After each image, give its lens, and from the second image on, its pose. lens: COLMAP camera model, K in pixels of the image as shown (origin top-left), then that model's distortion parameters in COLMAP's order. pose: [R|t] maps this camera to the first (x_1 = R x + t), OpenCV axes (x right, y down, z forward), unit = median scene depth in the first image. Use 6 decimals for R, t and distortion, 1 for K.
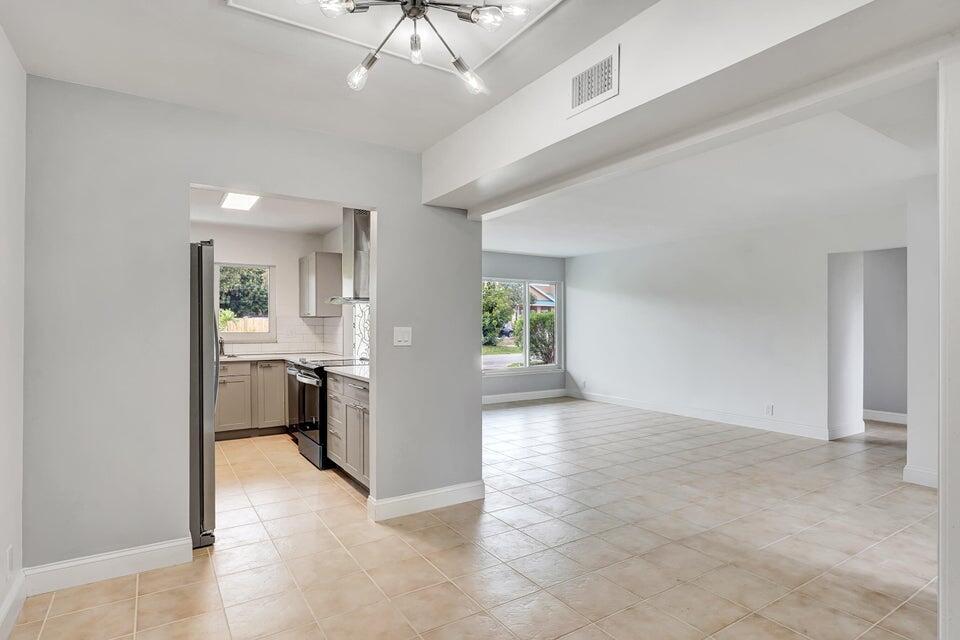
lens RADIAL K [[497.6, 0, 480.7], [0, 497.6, 328.1], [0, 0, 1]] dist [0.005967, -0.000579]
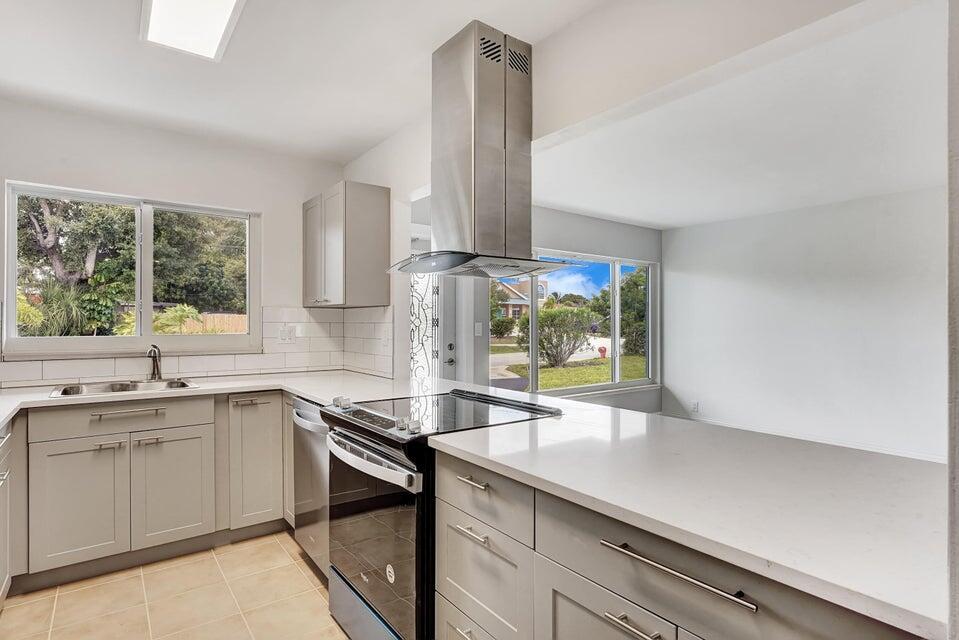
lens RADIAL K [[497.1, 0, 476.4], [0, 497.1, 324.6], [0, 0, 1]] dist [0.005967, -0.000579]
pose [[0.998220, 0.001964, 0.059607, -0.222420], [-0.001784, 0.999994, -0.003060, -0.001667], [-0.059613, 0.002948, 0.998217, 0.470613]]
